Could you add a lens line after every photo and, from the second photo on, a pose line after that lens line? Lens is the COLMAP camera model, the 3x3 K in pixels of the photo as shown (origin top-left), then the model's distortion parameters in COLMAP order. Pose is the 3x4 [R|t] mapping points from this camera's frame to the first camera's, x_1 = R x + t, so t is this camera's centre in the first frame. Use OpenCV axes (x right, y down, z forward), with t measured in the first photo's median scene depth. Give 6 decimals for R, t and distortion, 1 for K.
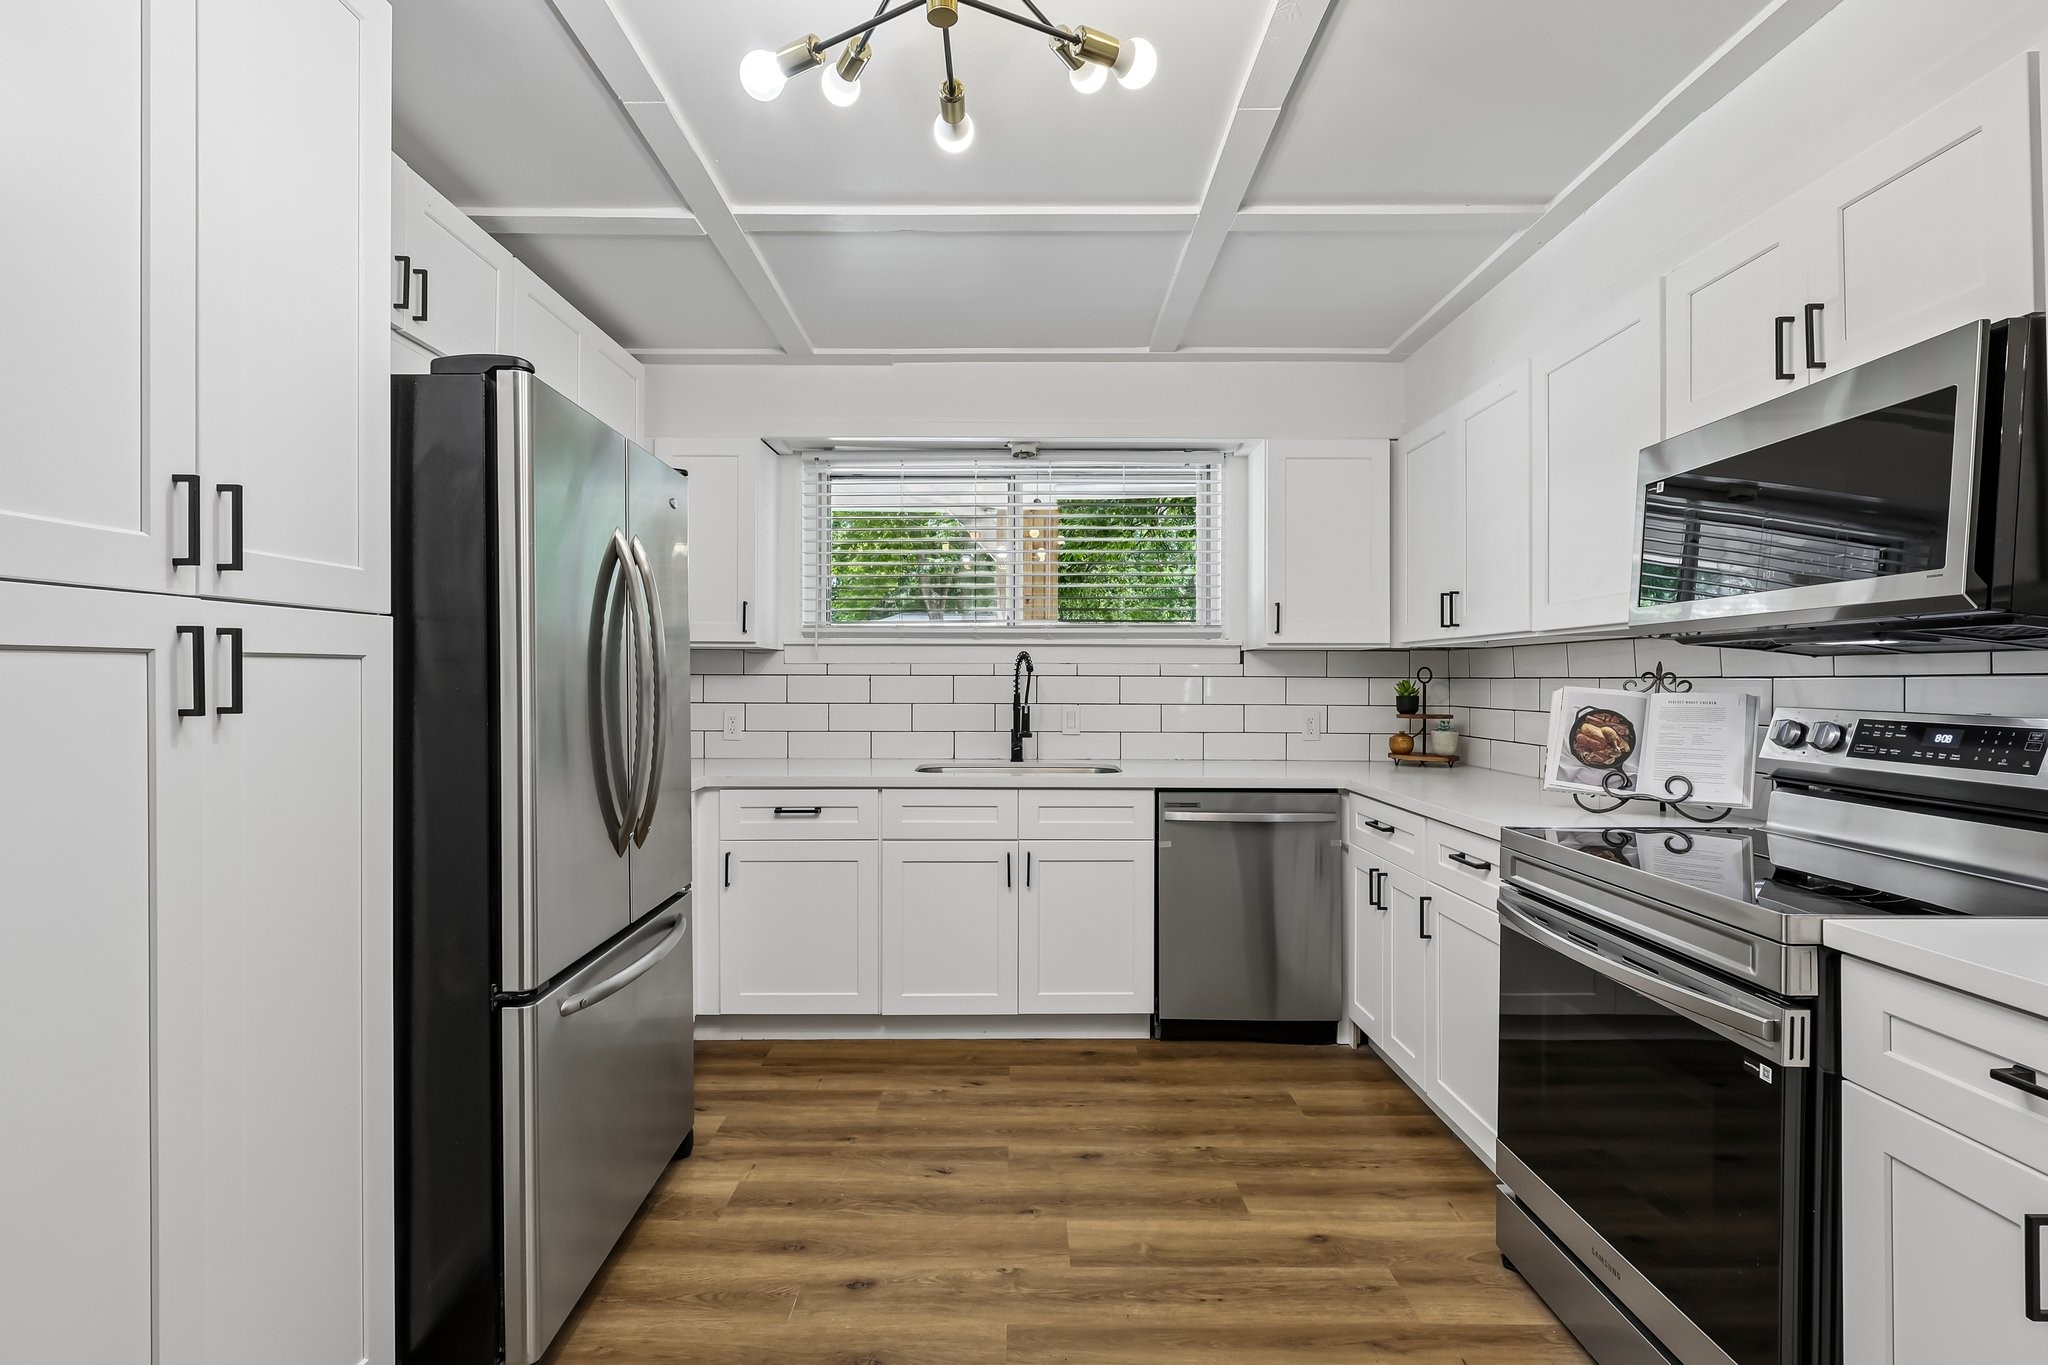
lens RADIAL K [[978.2, 0, 1016.6], [0, 978.2, 682.3], [0, 0, 1]] dist [-0.001406, 0.001701]
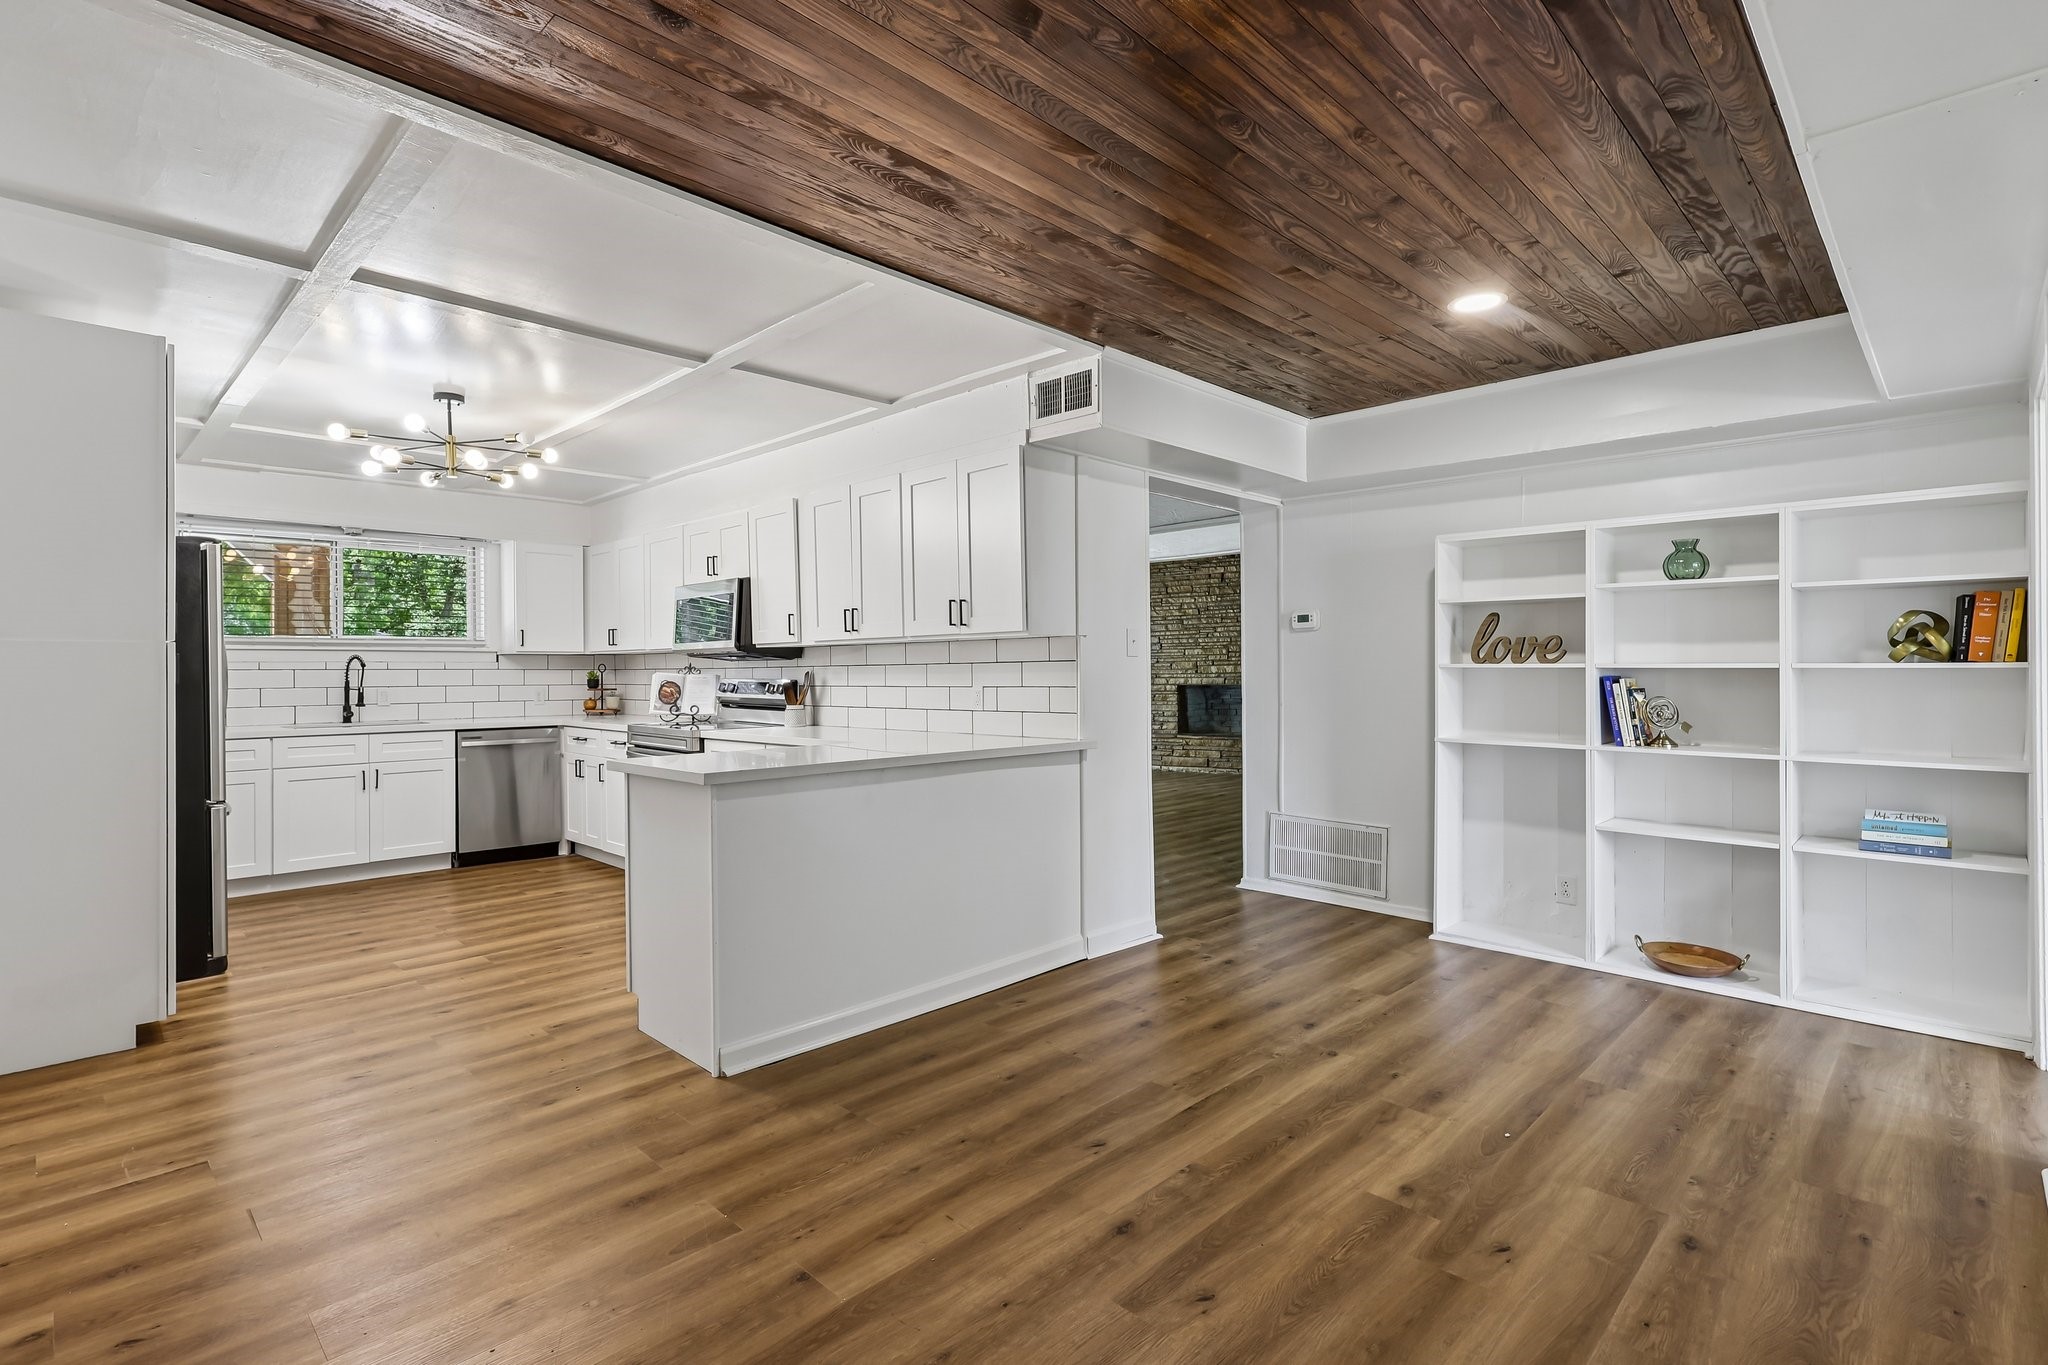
lens RADIAL K [[978.2, 0, 1023.9], [0, 978.2, 670.9], [0, 0, 1]] dist [-0.001406, 0.001701]
pose [[0.703080, -0.006559, 0.711080, -0.544311], [0.009321, 0.999957, 0.000008, 0.008710], [-0.711049, 0.006623, 0.703111, -1.395132]]
